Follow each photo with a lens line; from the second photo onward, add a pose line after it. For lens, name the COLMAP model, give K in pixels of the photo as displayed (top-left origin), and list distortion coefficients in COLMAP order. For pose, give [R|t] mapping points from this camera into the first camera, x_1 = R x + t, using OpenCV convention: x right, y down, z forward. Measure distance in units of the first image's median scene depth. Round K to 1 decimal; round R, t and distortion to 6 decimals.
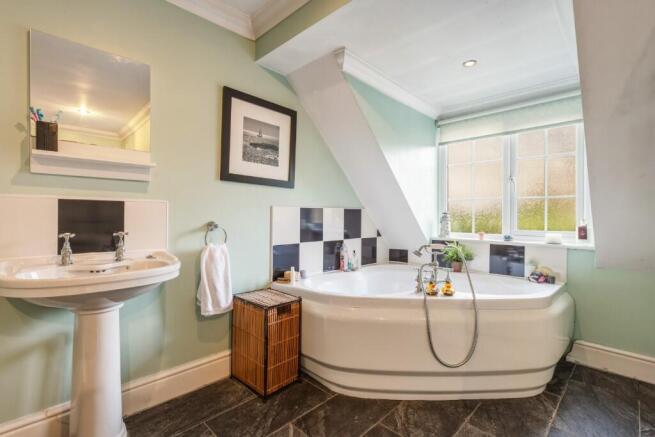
lens RADIAL K [[306.6, 0, 330.5], [0, 306.6, 211.0], [0, 0, 1]] dist [0.005133, -0.000977]
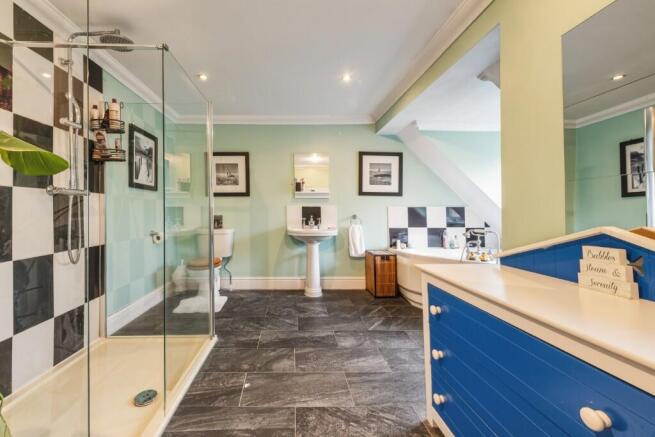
lens RADIAL K [[264.8, 0, 327.7], [0, 264.8, 217.1], [0, 0, 1]] dist [-0.001076, -0.000050]
pose [[0.787971, 0.007900, -0.615661, 0.583800], [0.013683, 0.999446, 0.030337, -0.007624], [0.615560, -0.032329, 0.787427, -0.566821]]
